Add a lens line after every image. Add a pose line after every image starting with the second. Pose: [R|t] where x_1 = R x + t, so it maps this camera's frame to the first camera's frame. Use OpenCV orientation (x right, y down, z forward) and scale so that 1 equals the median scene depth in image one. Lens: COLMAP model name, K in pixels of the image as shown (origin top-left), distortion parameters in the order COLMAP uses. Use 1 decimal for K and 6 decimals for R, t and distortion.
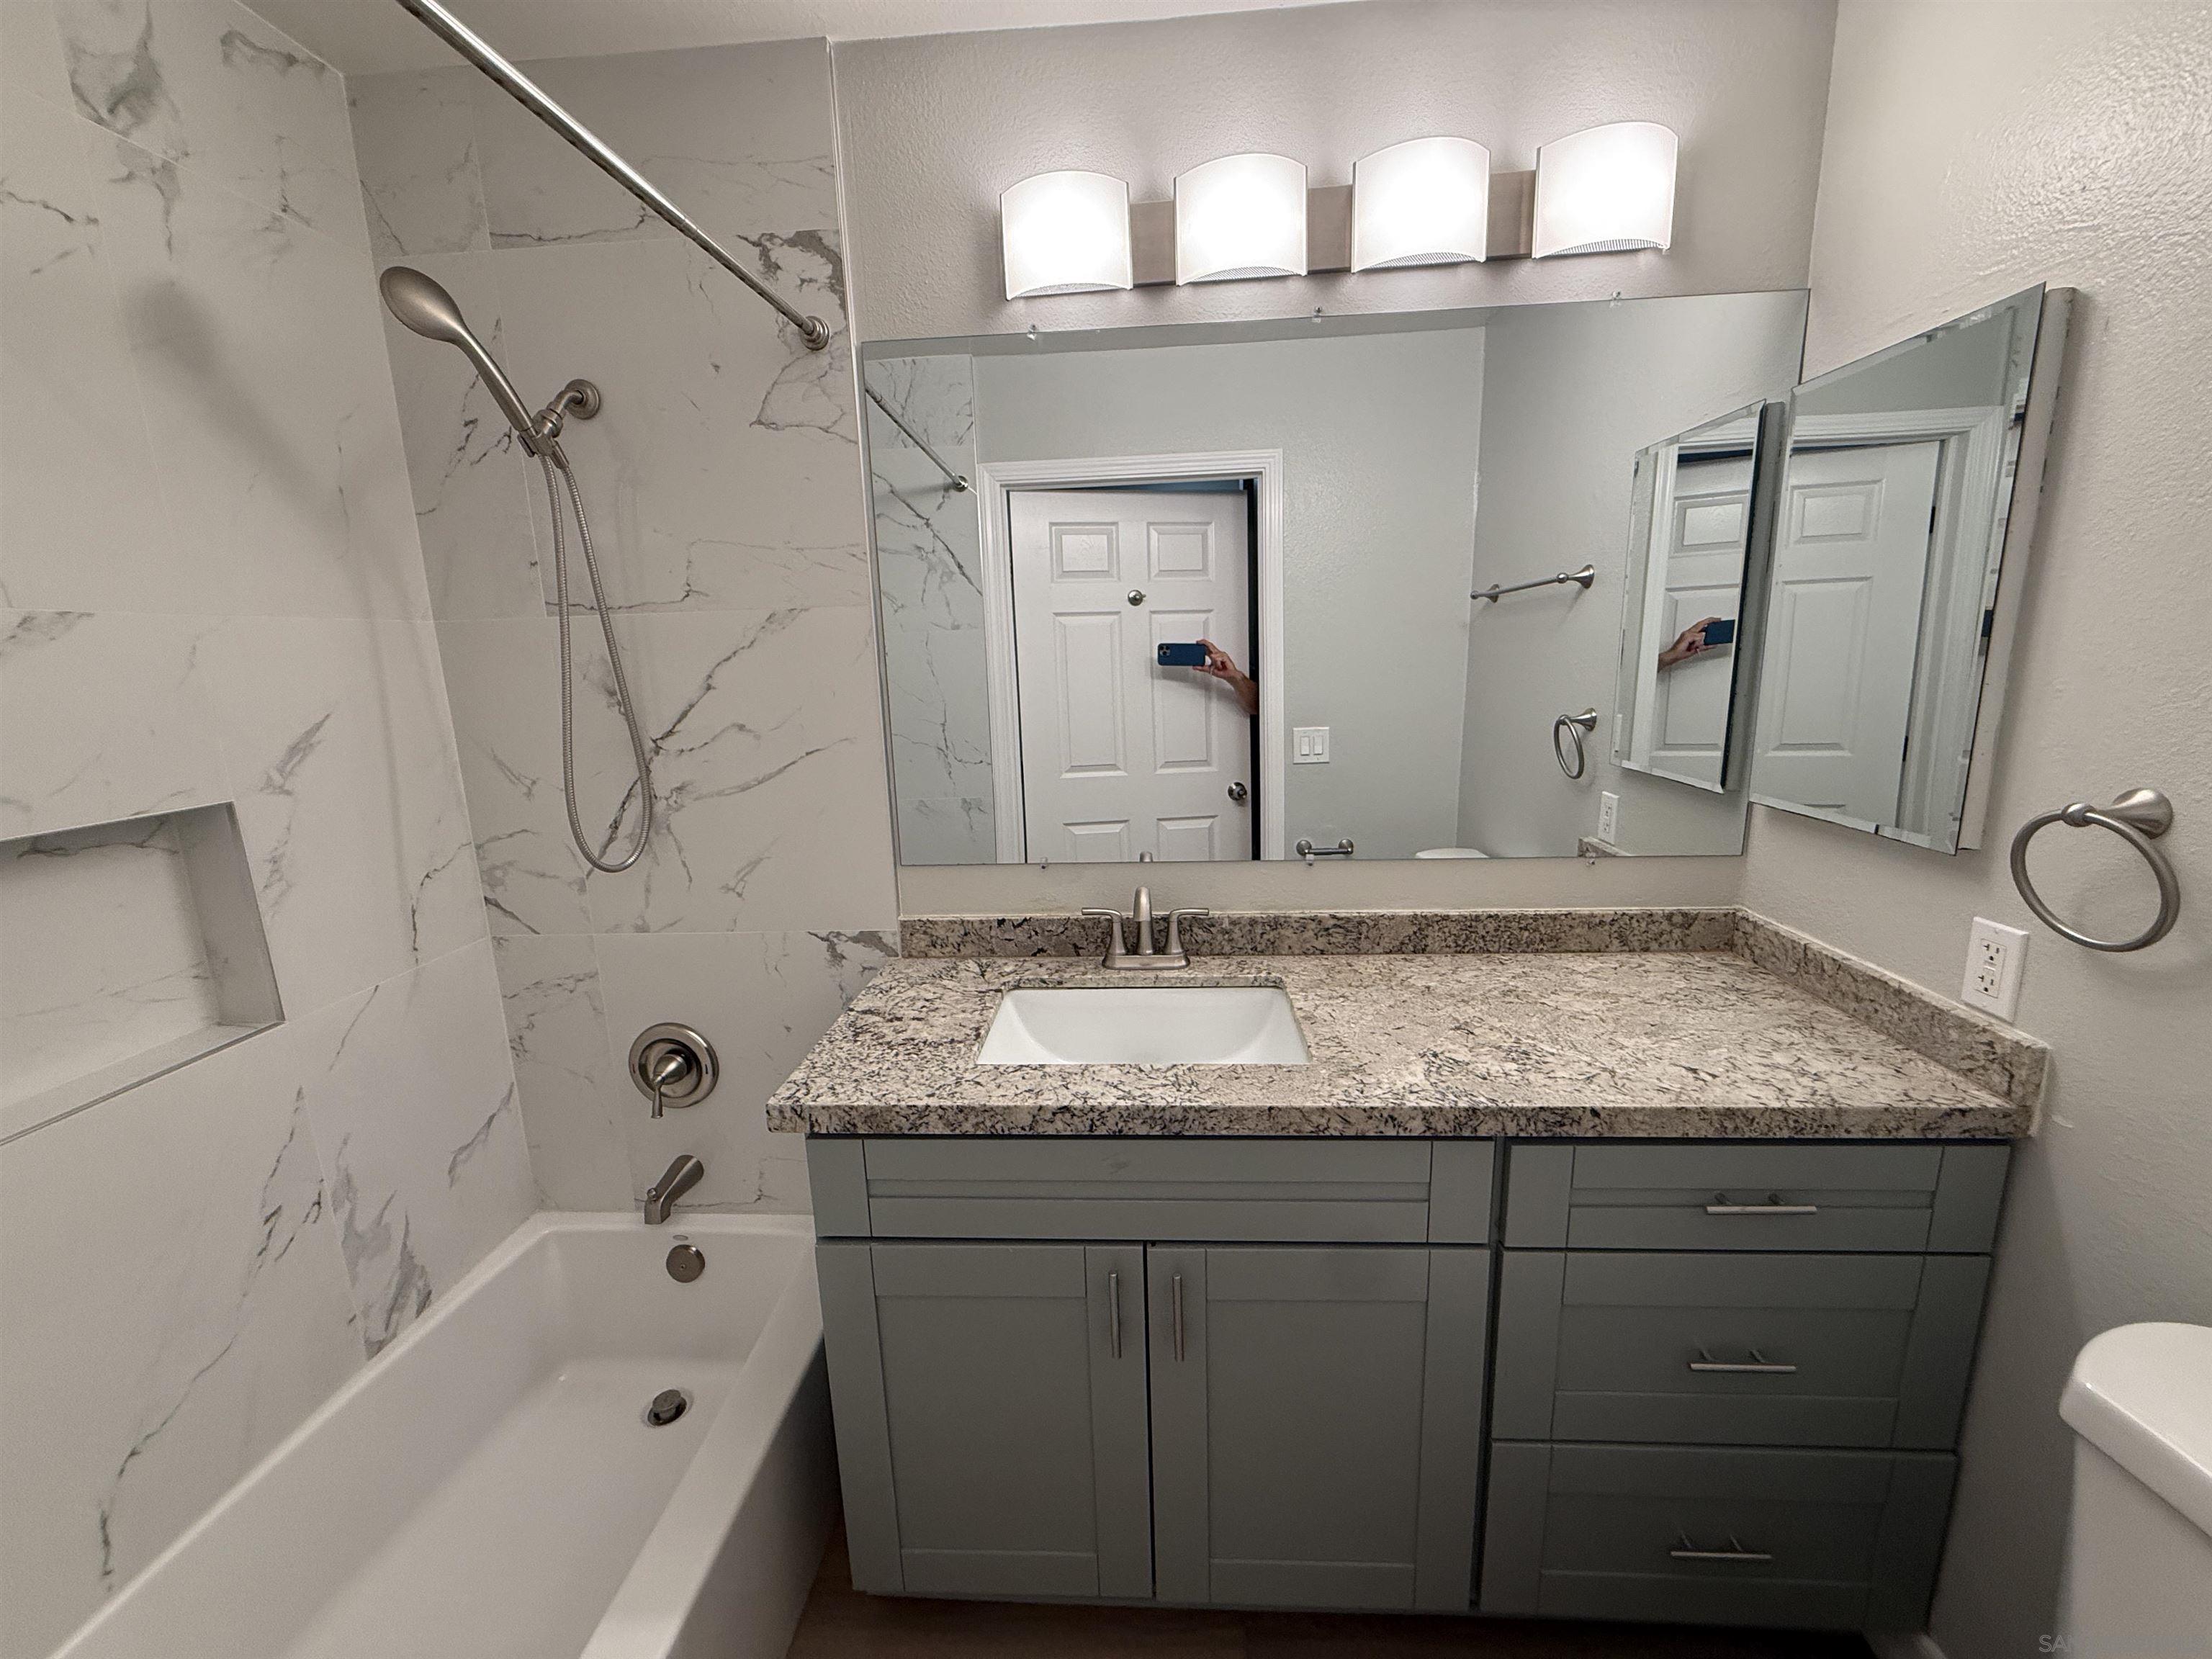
lens RADIAL K [[881.8, 0, 1100.6], [0, 881.8, 827.5], [0, 0, 1]] dist [-0.000980, 0.000522]
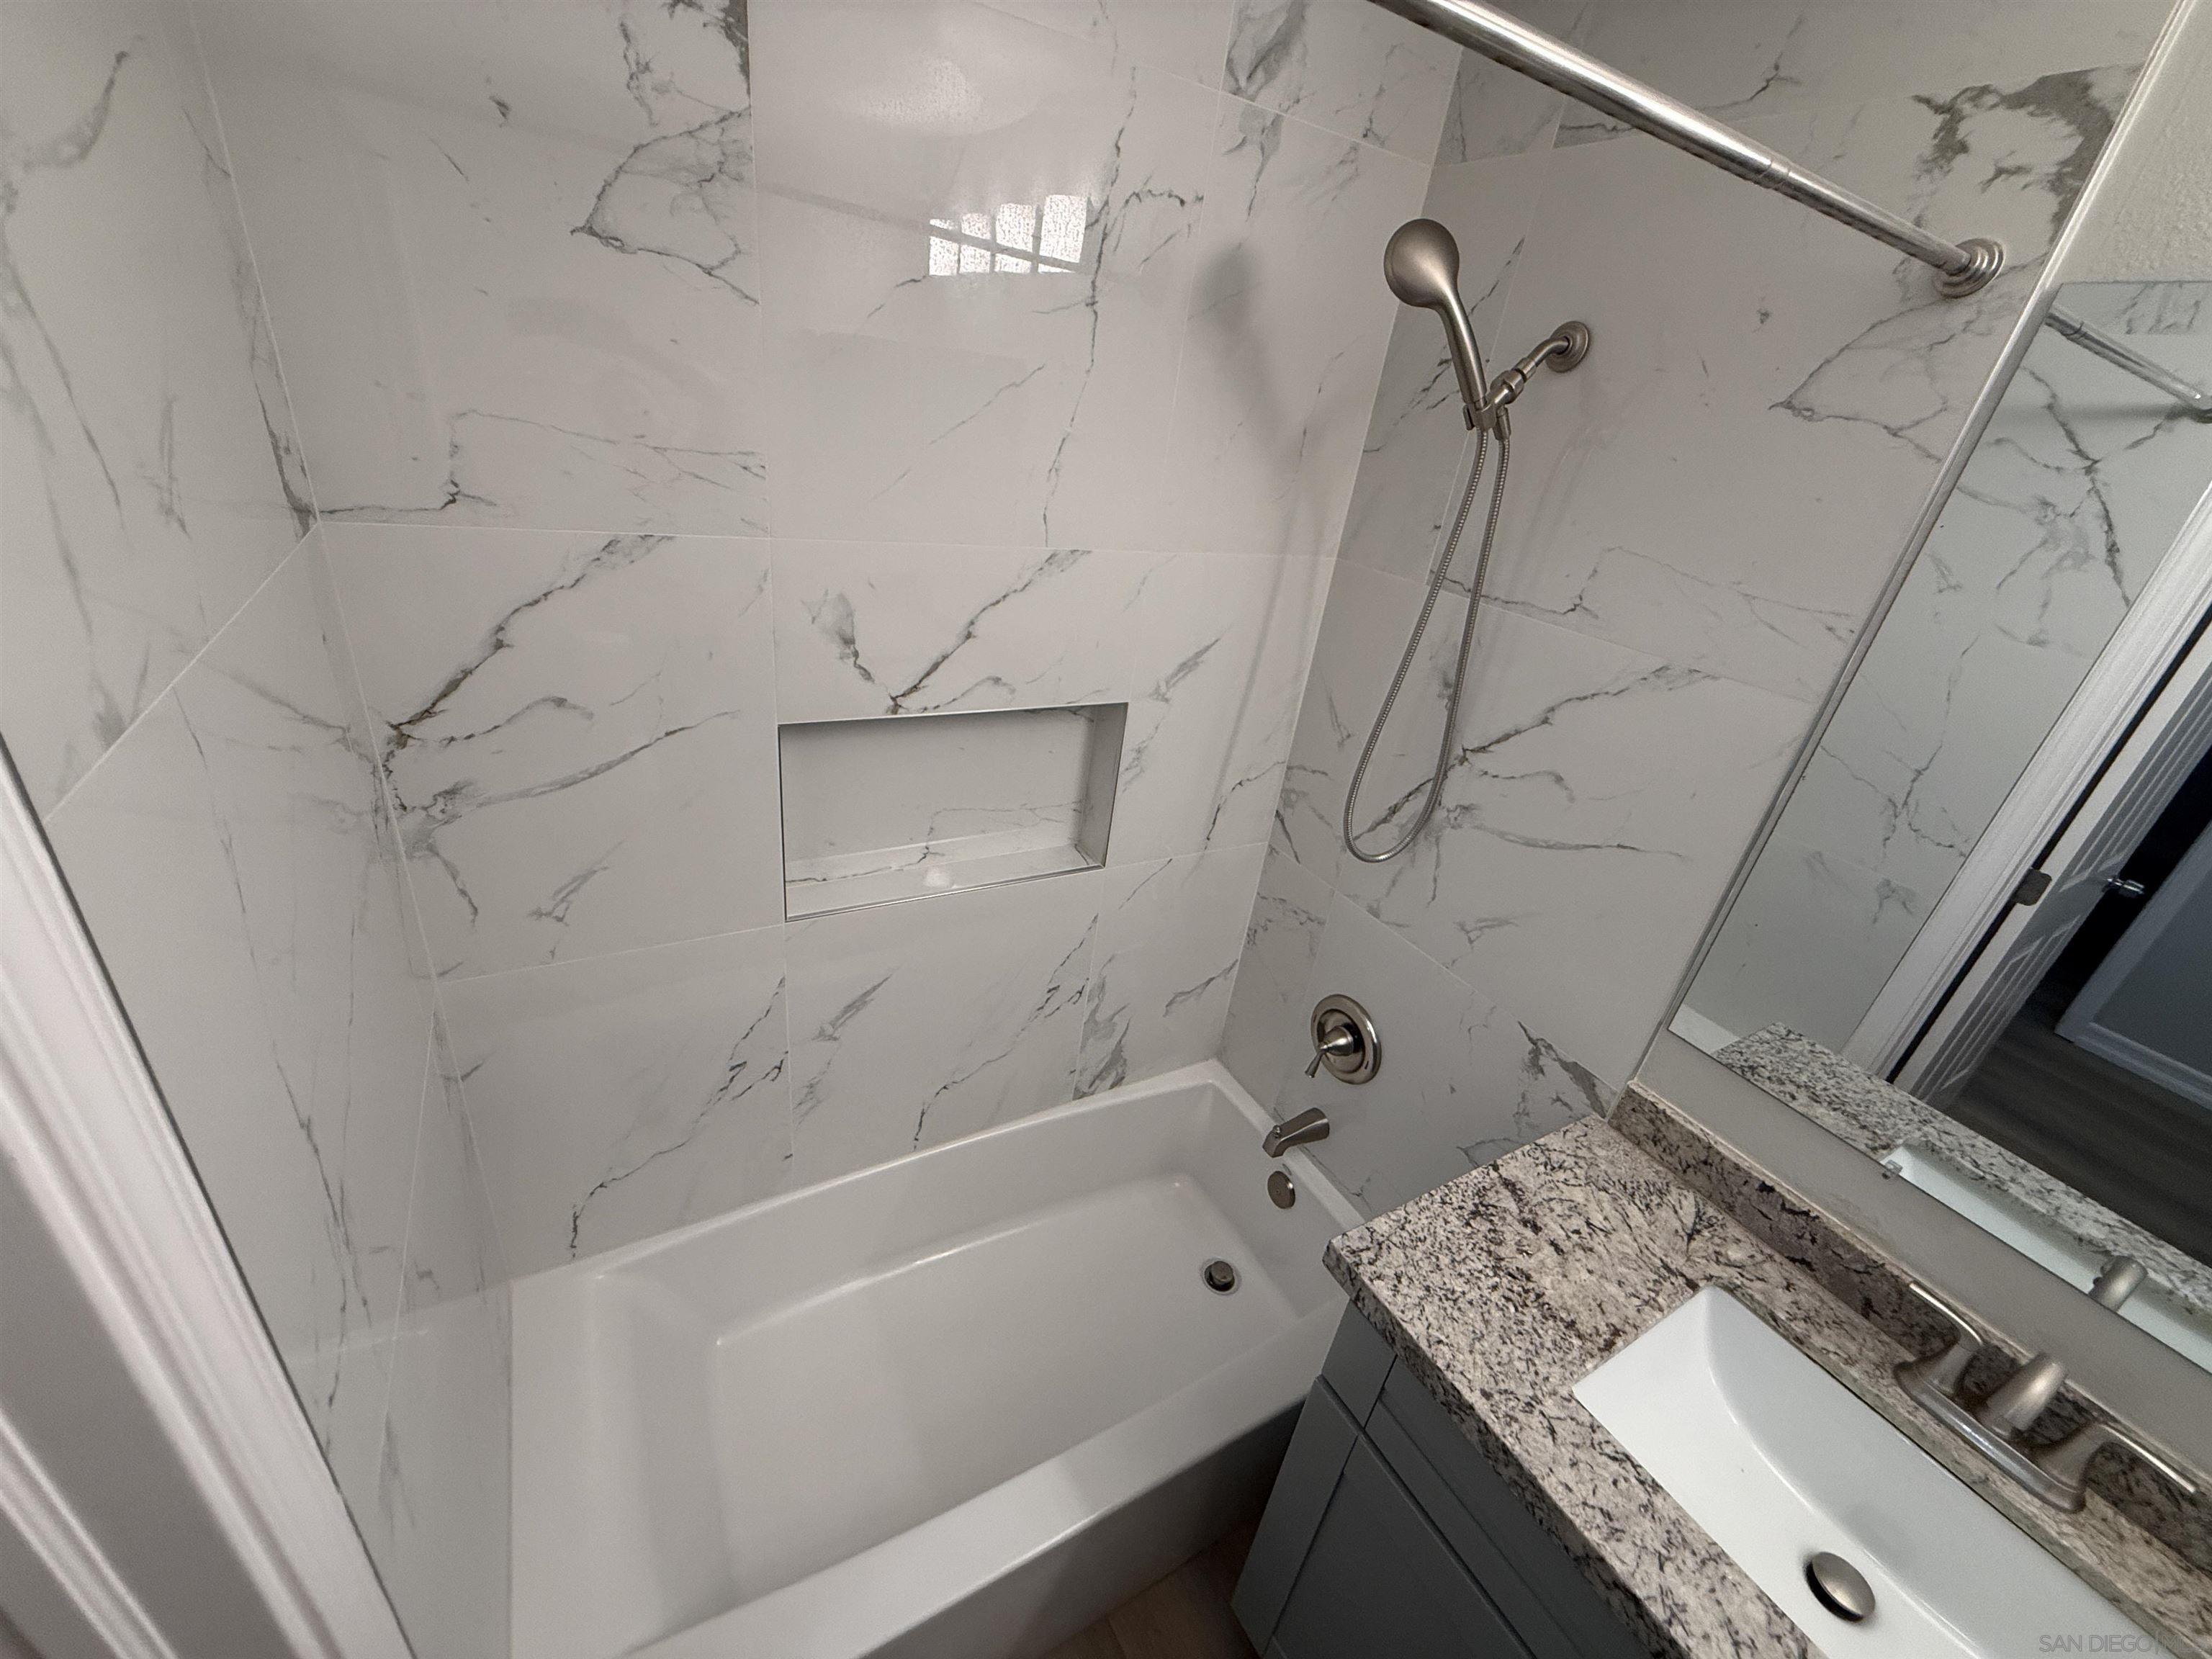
lens RADIAL K [[881.8, 0, 1100.6], [0, 881.8, 827.5], [0, 0, 1]] dist [-0.000980, 0.000522]
pose [[0.542127, 0.462969, -0.701254, -0.046975], [-0.306488, 0.885985, 0.347988, -0.248384], [0.782409, 0.026272, 0.622211, 0.171734]]
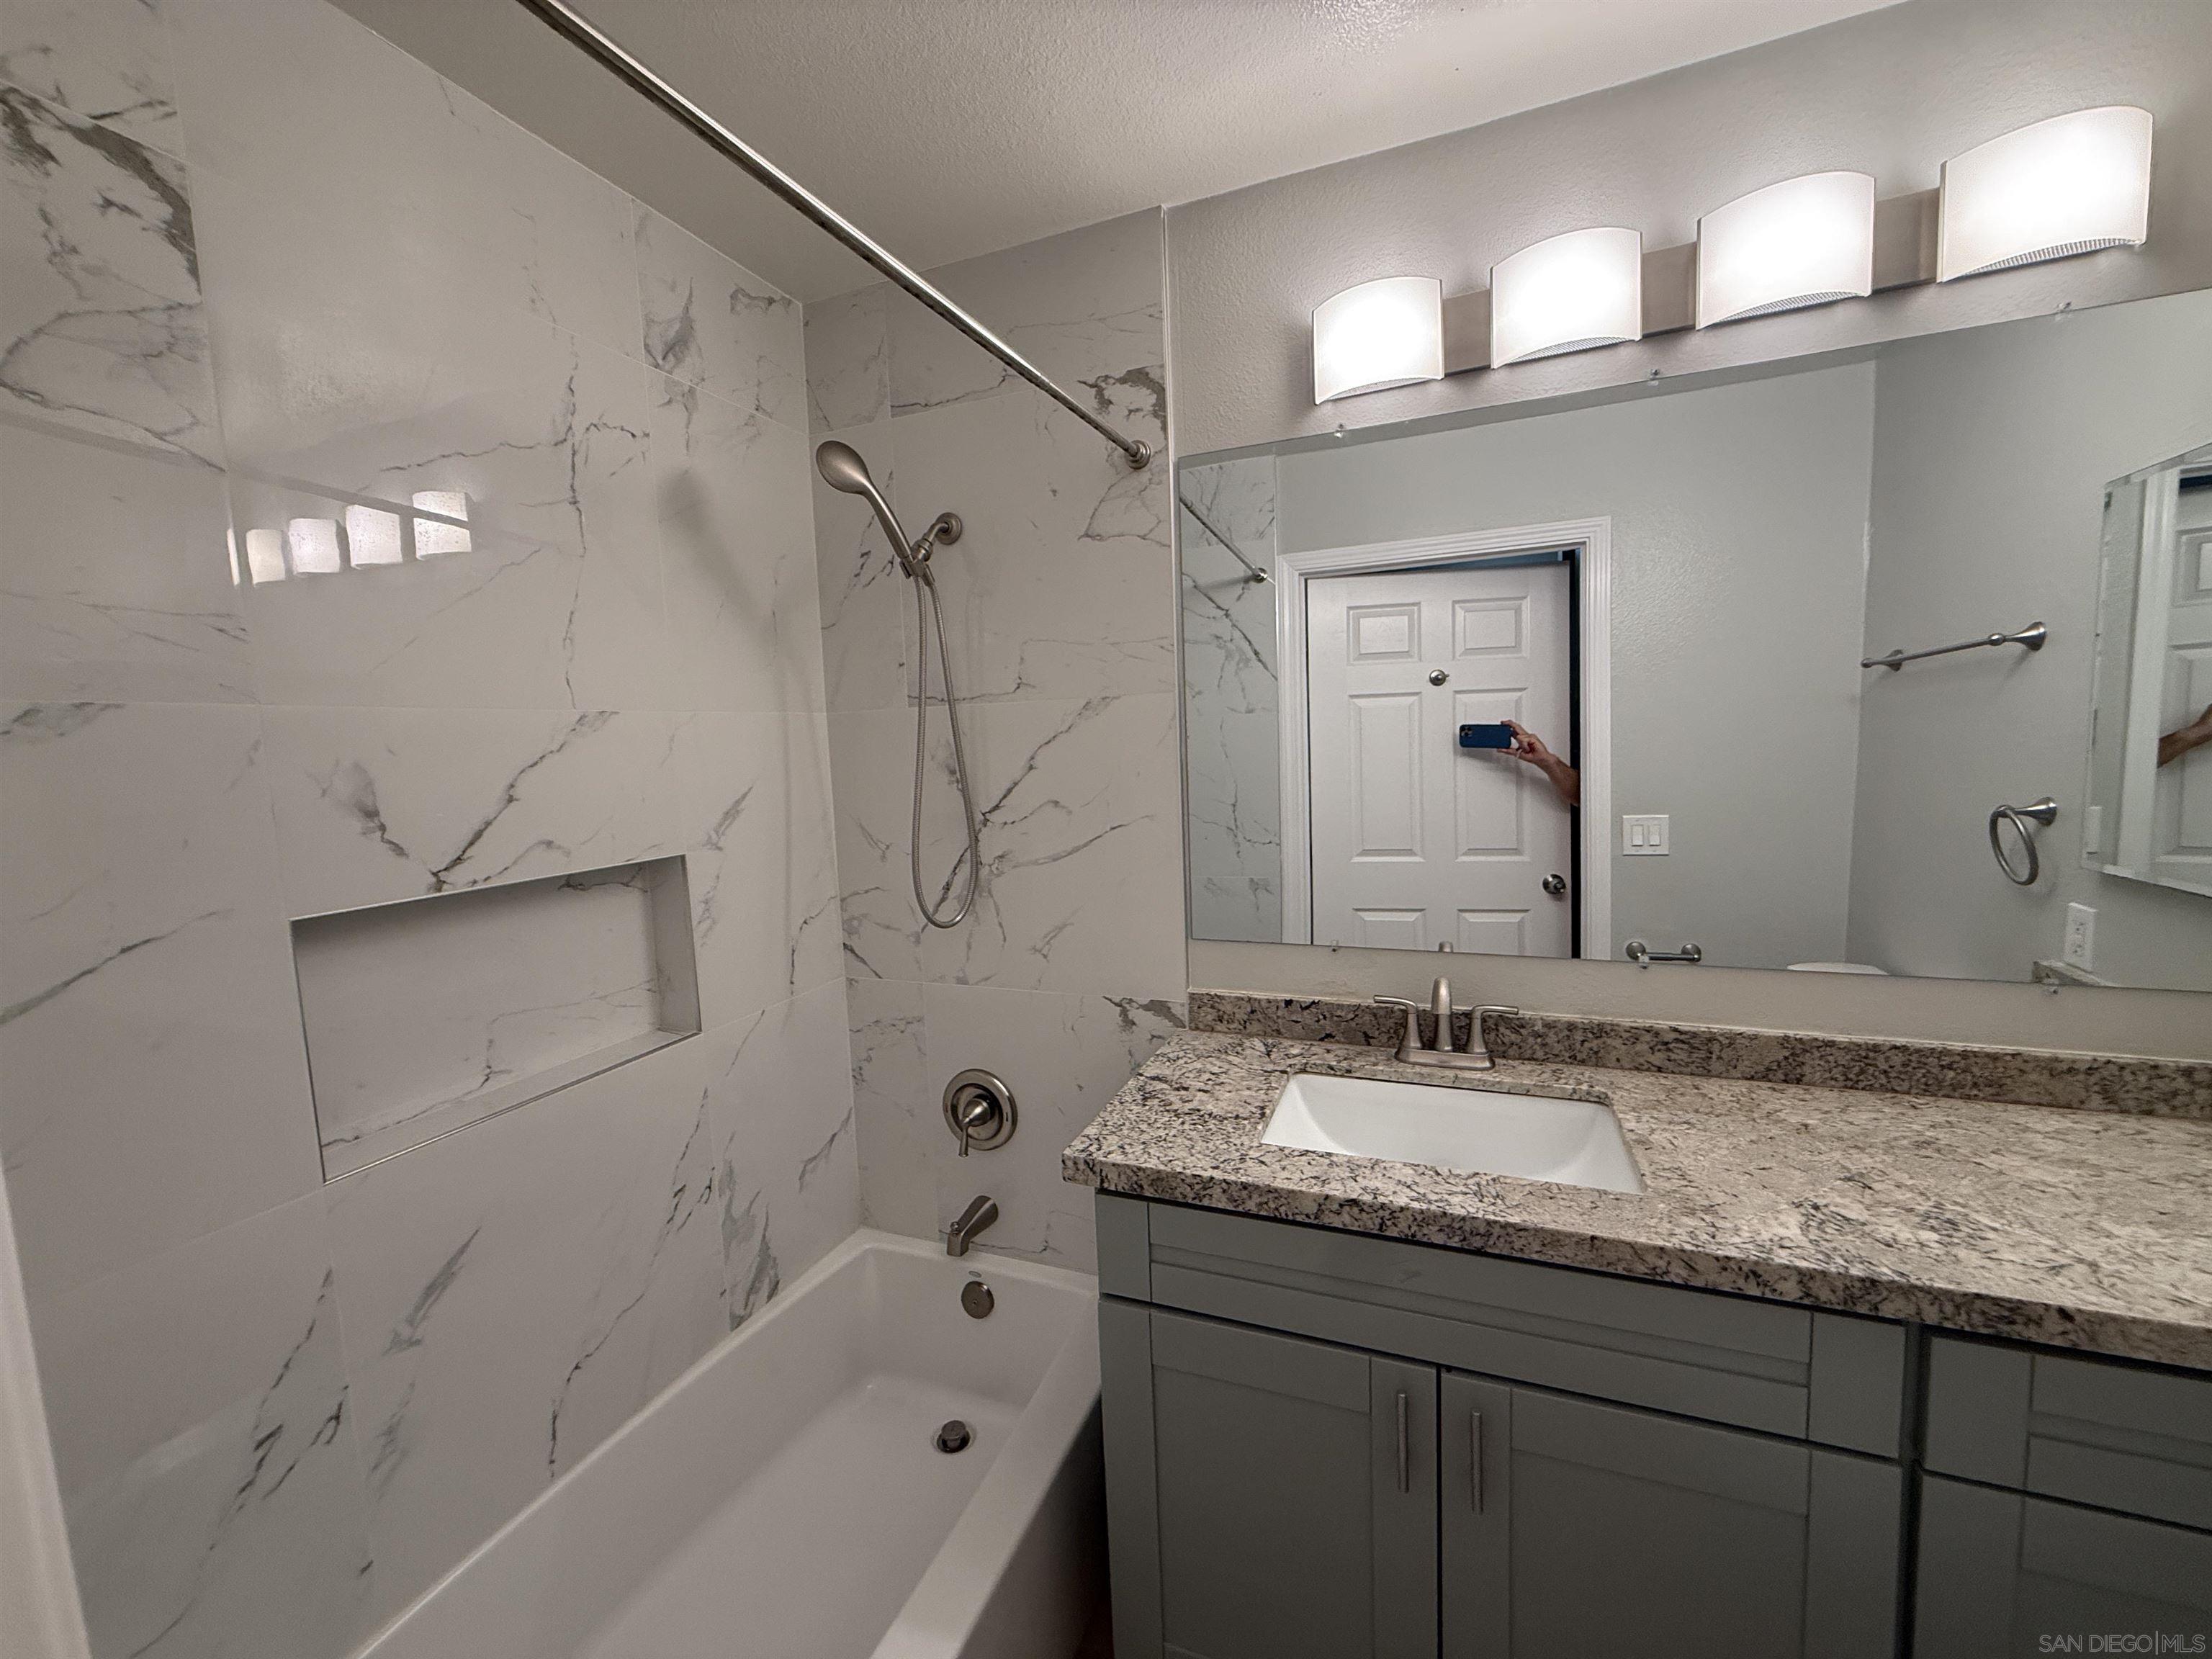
lens RADIAL K [[881.8, 0, 1100.6], [0, 881.8, 827.5], [0, 0, 1]] dist [-0.000980, 0.000522]
pose [[0.949004, 0.024130, -0.314339, -0.007045], [-0.052948, 0.995103, -0.083463, 0.005578], [0.310786, 0.095850, 0.945635, -0.026214]]
